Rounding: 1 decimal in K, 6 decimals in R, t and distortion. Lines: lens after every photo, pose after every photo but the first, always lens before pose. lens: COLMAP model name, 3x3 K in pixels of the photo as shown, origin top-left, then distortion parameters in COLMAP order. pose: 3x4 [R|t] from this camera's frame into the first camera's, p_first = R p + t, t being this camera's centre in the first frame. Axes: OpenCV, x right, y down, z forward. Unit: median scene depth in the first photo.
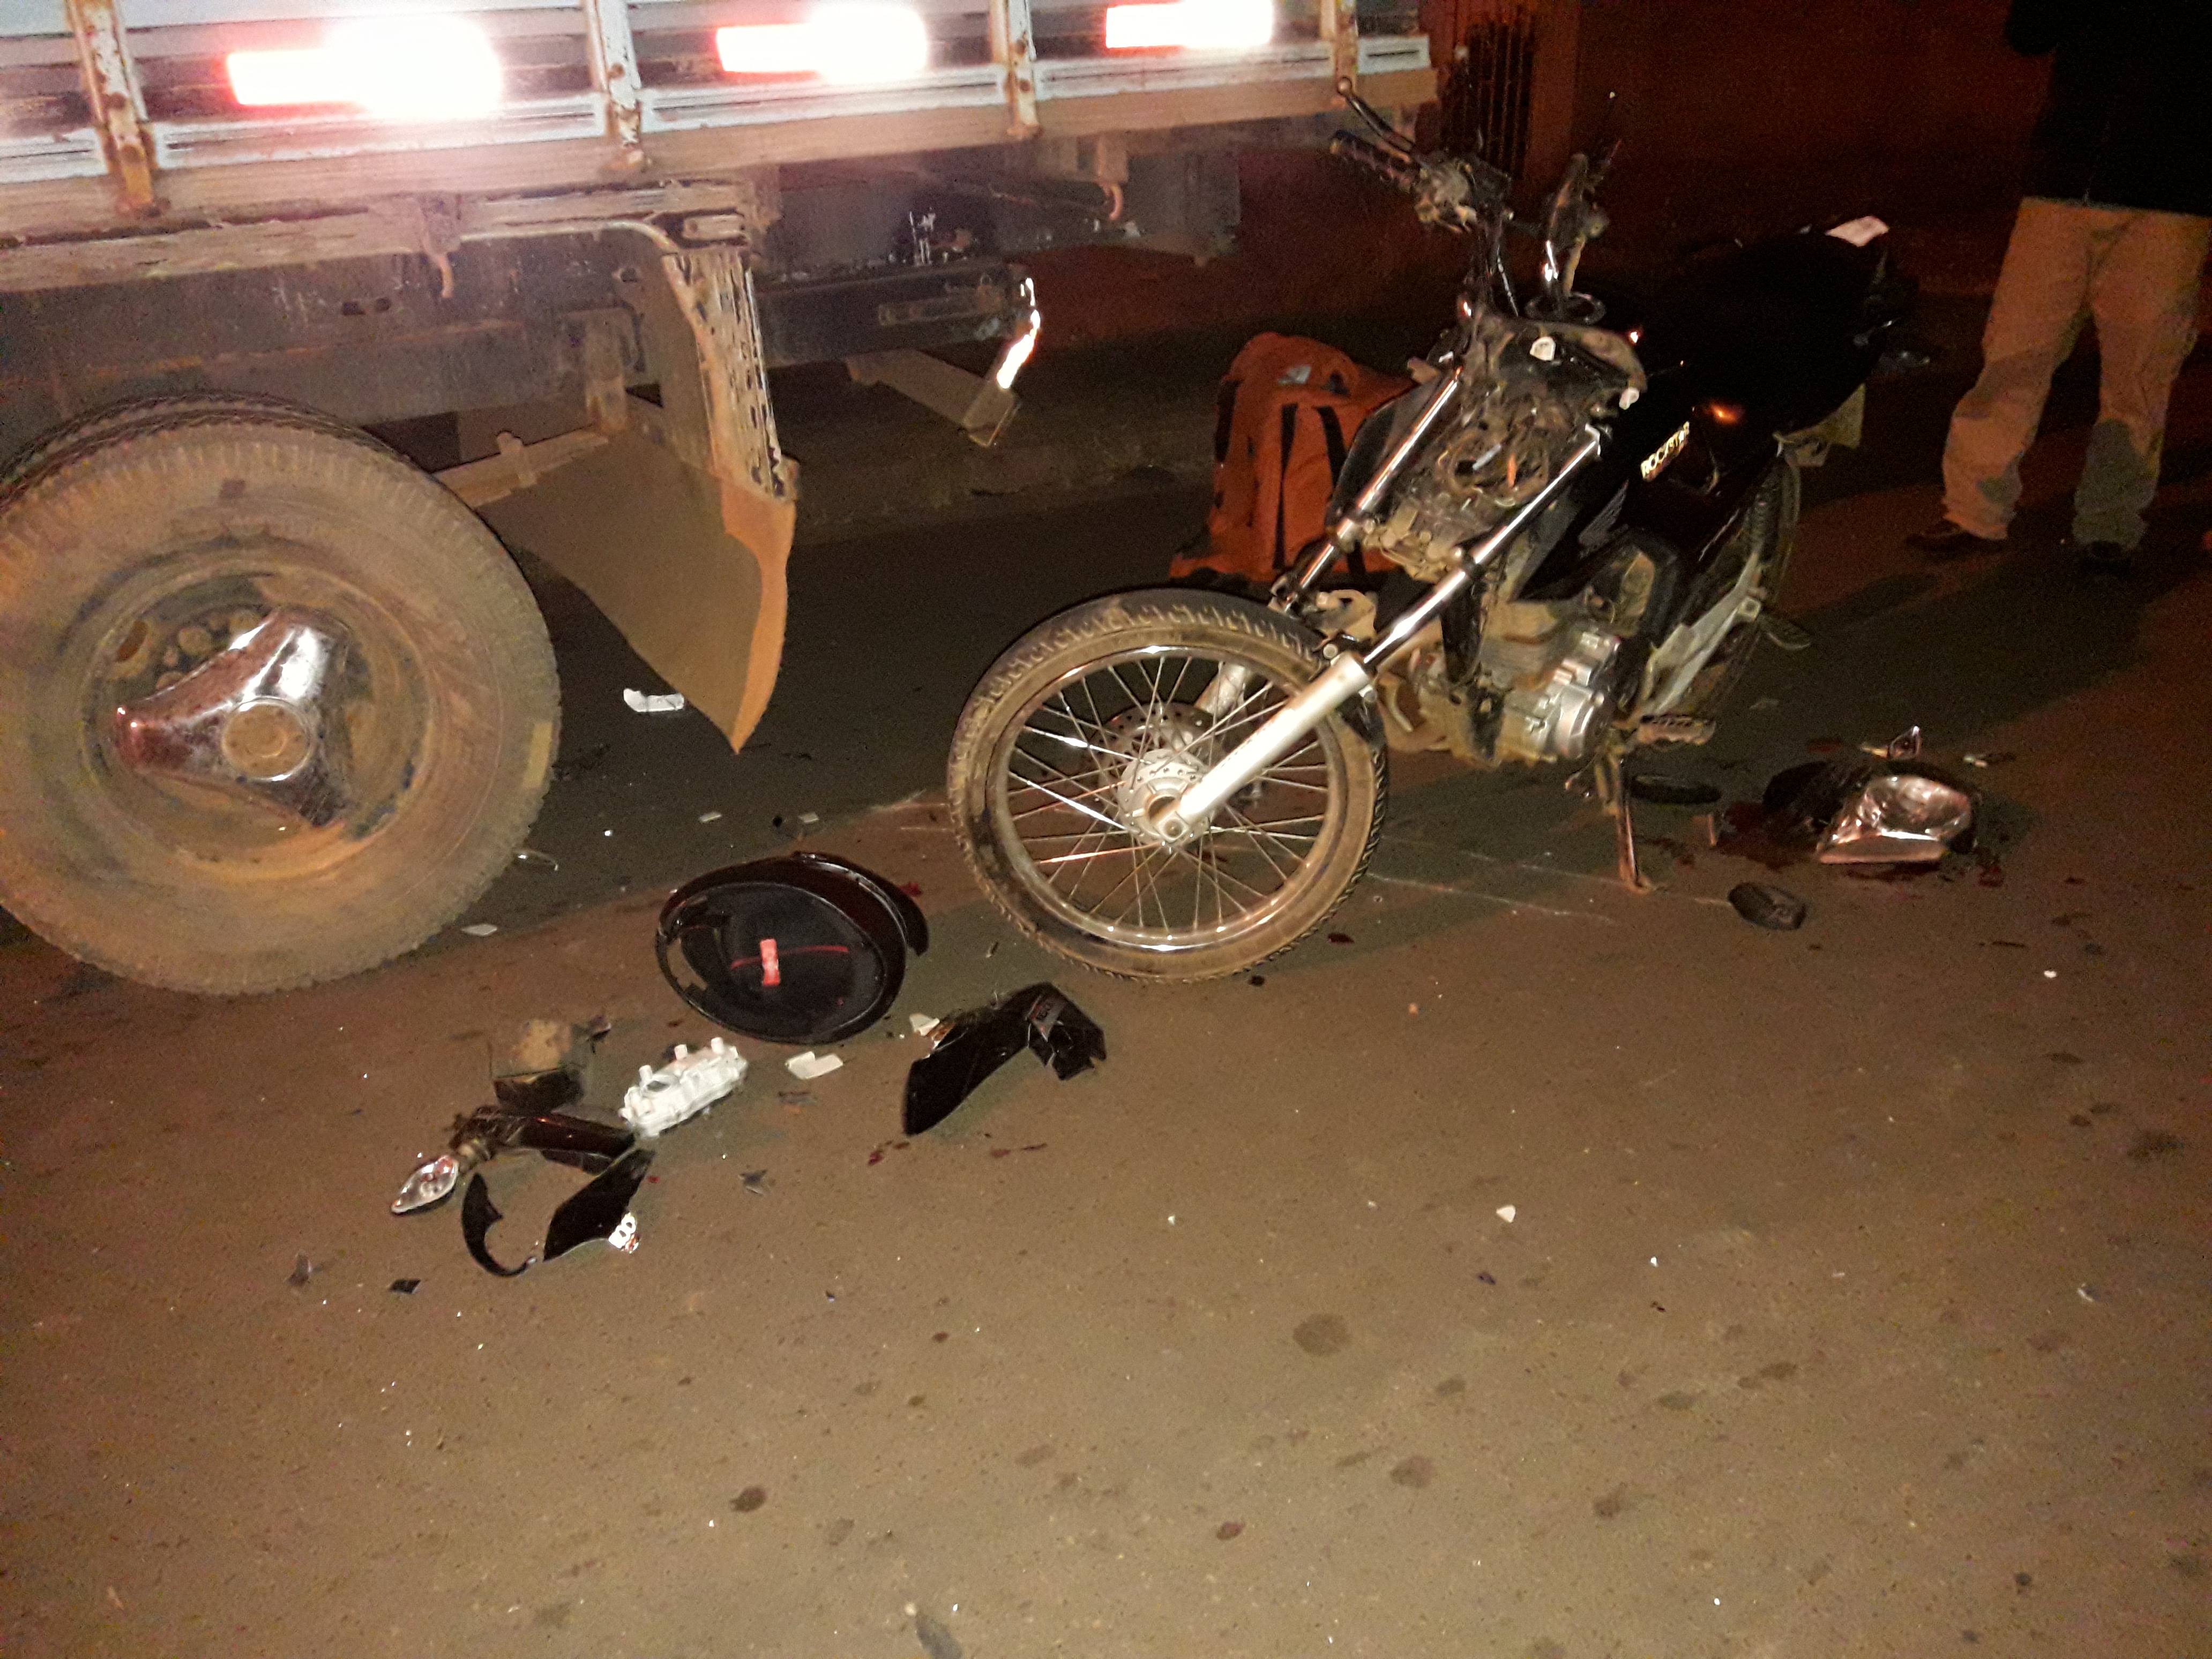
lens RADIAL K [[1816.4, 0, 1106.0], [0, 1816.4, 829.5], [0, 0, 1]] dist [0.007607, 0.004851]
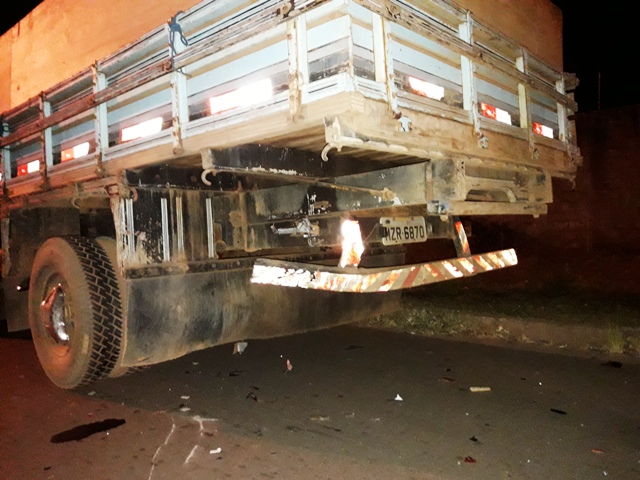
lens RADIAL K [[525.5, 0, 320.0], [0, 525.5, 240.0], [0, 0, 1]] dist [0.007607, 0.004851]
pose [[0.288952, 0.050385, -0.956017, 0.750948], [-0.346203, 0.936529, -0.055280, -0.329062], [0.892553, 0.346949, 0.288055, 1.105121]]
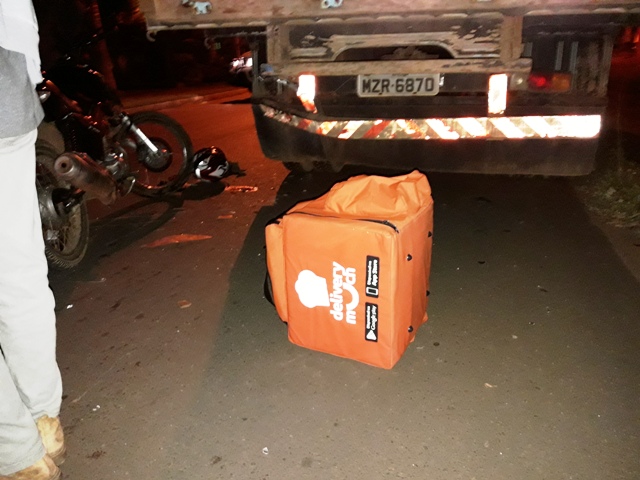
lens RADIAL K [[525.5, 0, 320.0], [0, 525.5, 240.0], [0, 0, 1]] dist [0.007607, 0.004851]
pose [[-0.715680, 0.290306, -0.635236, 0.672965], [-0.213418, 0.775120, 0.594677, -0.794644], [0.665023, 0.561169, -0.492782, 2.104929]]
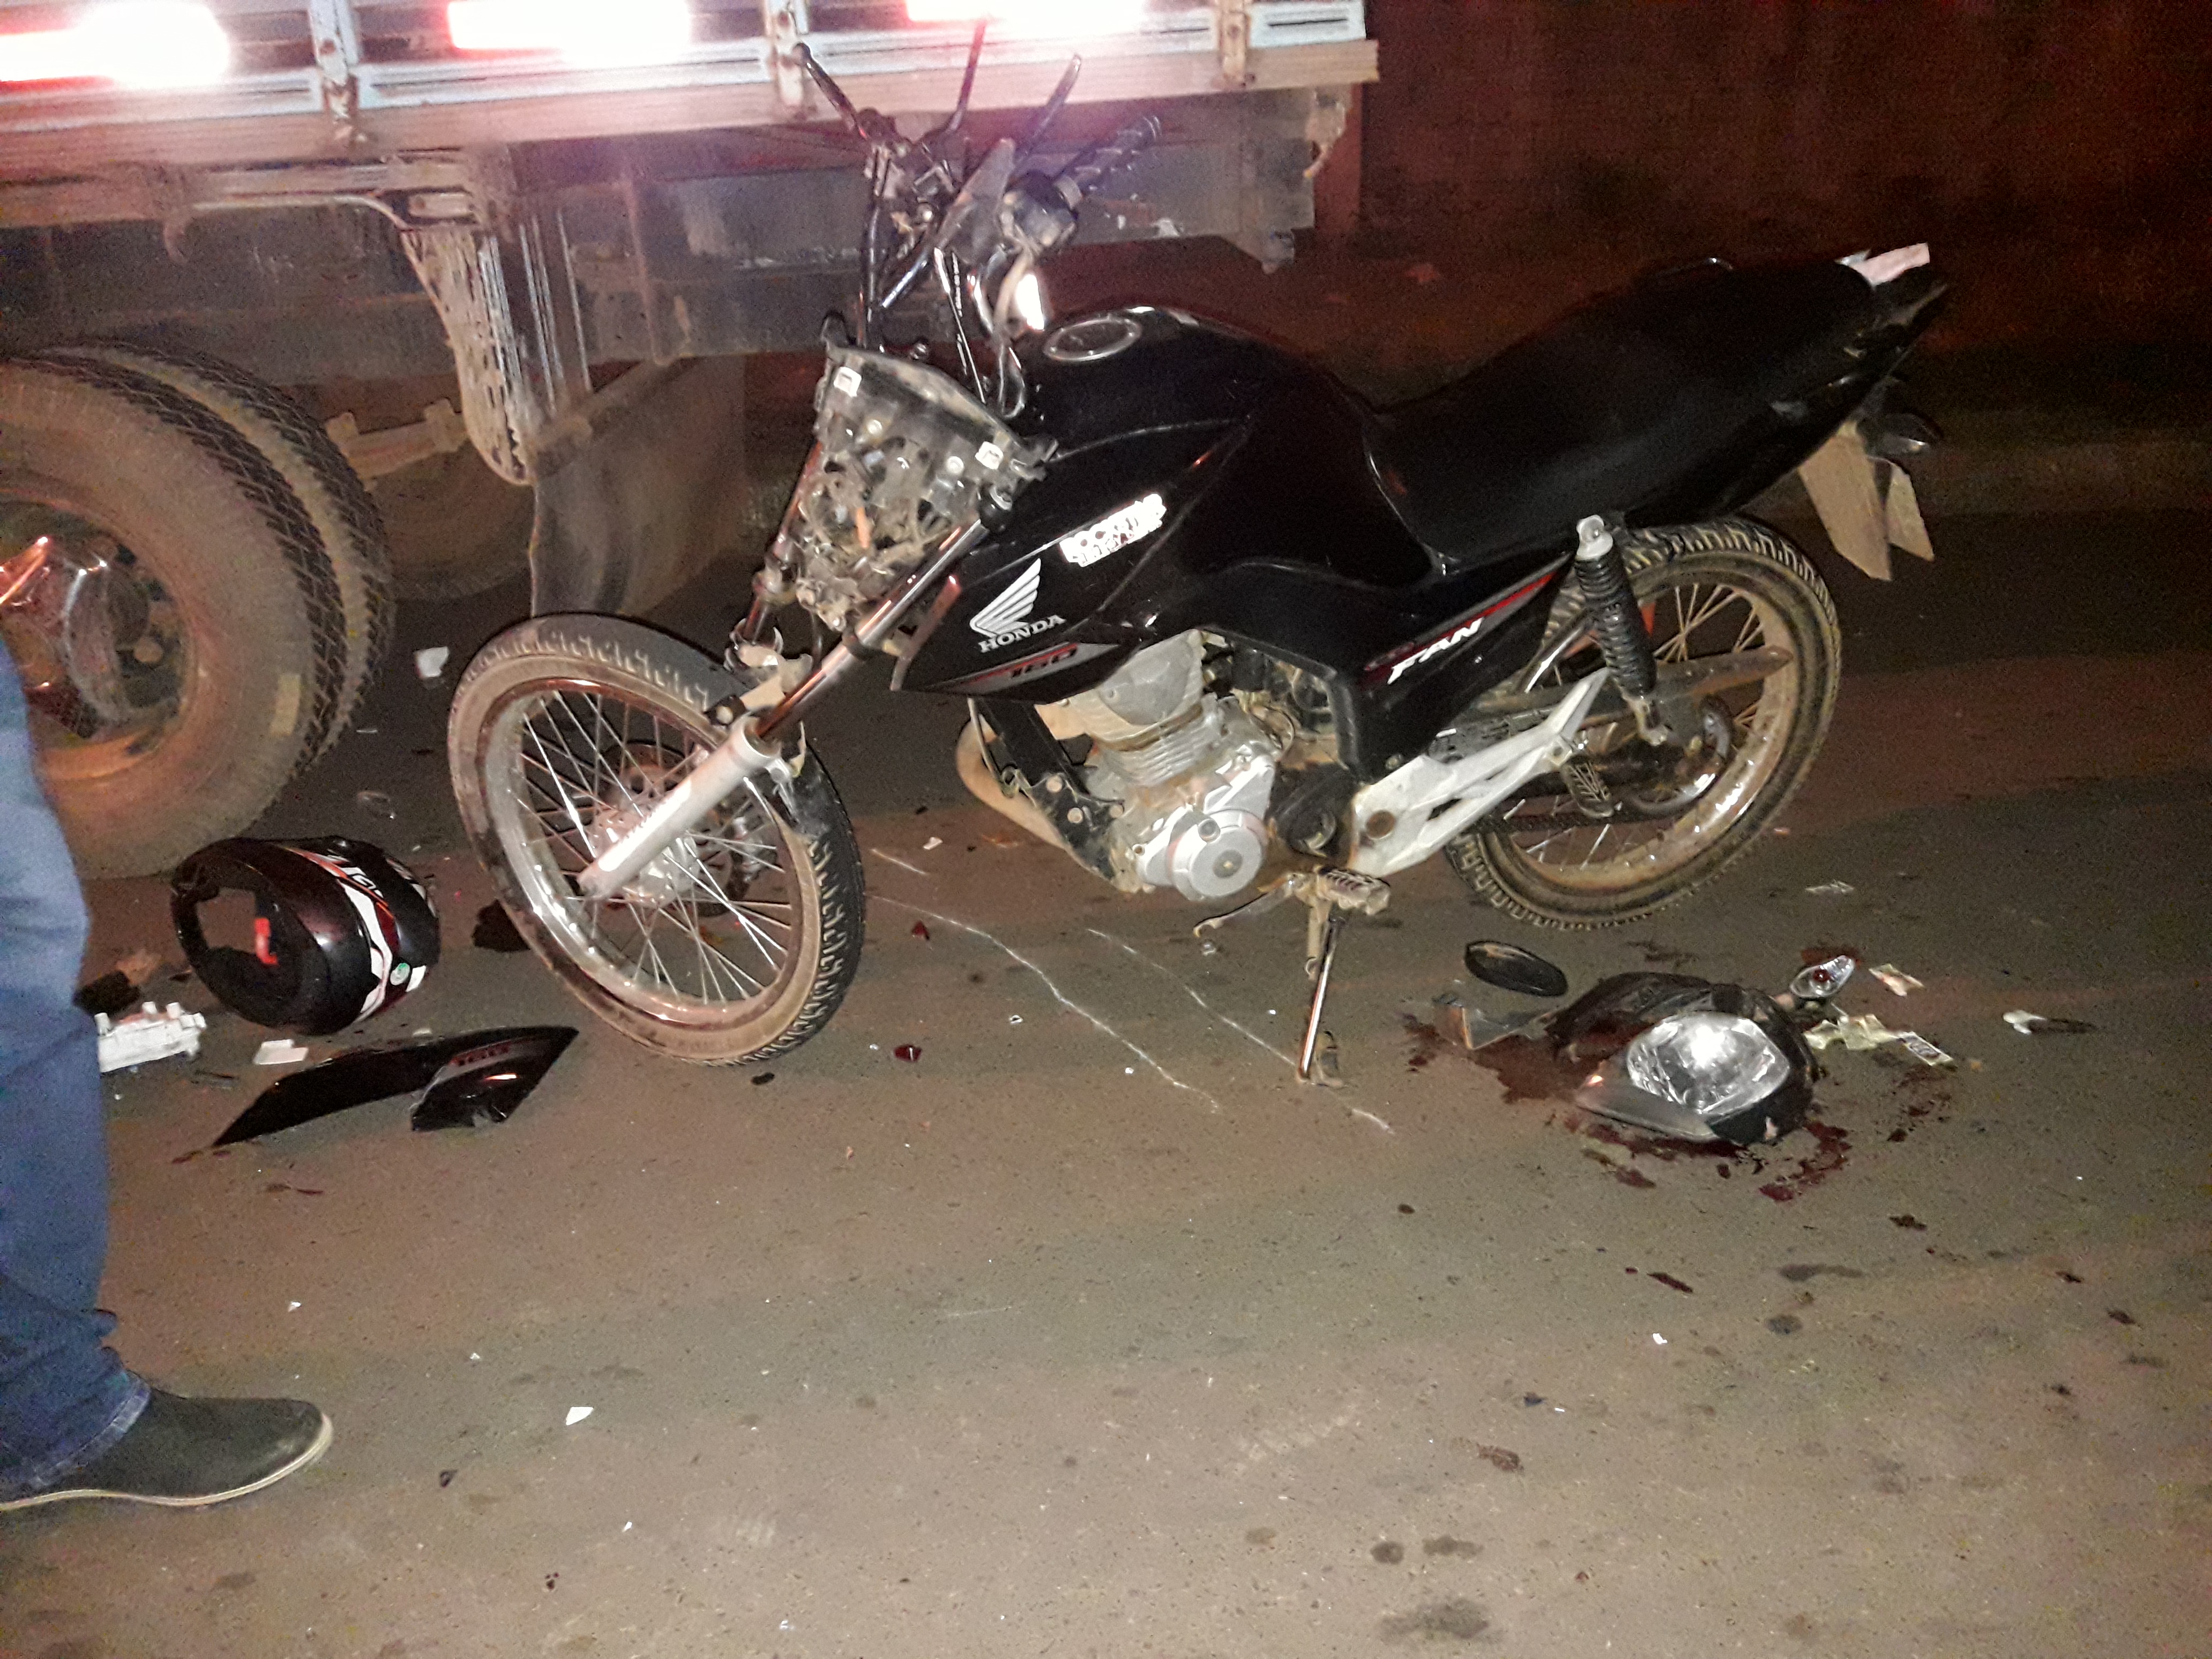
lens RADIAL K [[1816.4, 0, 1106.0], [0, 1816.4, 829.5], [0, 0, 1]] dist [0.007607, 0.004851]
pose [[0.880957, 0.178663, -0.438171, 0.611412], [-0.177268, 0.983157, 0.044477, -0.106673], [0.438737, 0.038492, 0.897791, 0.286009]]
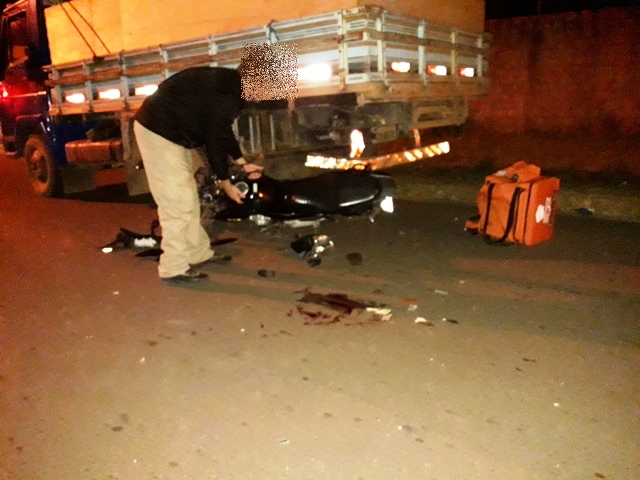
lens RADIAL K [[527.6, 0, 329.4], [0, 527.6, 240.1], [0, 0, 1]] dist [0.074776, 0.000387]
pose [[0.377140, 0.257837, -0.889542, 1.448130], [-0.340398, 0.931831, 0.125776, -0.286663], [0.861333, 0.255363, 0.439198, 0.679970]]
